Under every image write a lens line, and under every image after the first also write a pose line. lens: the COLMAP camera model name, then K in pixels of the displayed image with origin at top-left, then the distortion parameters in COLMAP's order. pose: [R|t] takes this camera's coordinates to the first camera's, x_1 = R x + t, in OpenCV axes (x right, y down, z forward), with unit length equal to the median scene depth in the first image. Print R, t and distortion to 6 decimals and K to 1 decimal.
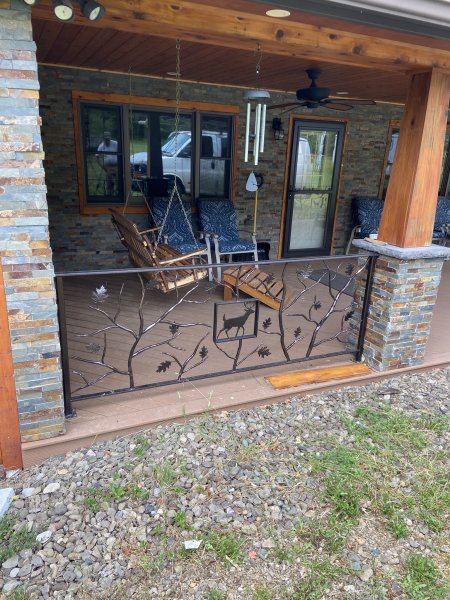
lens RADIAL K [[456.3, 0, 225.2], [0, 456.3, 300.4], [0, 0, 1]] dist [0.117294, -0.139467]
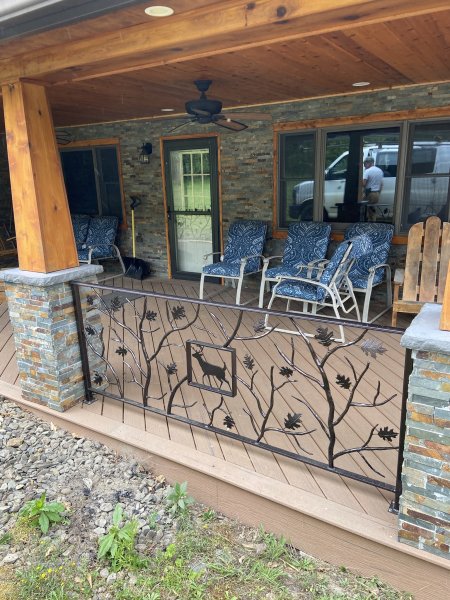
lens RADIAL K [[456.3, 0, 225.1], [0, 456.3, 300.4], [0, 0, 1]] dist [0.117294, -0.139467]
pose [[0.525419, 0.168294, -0.834033, 1.021750], [-0.208071, 0.975895, 0.065840, -0.133306], [0.825010, 0.138944, 0.547771, 0.551960]]
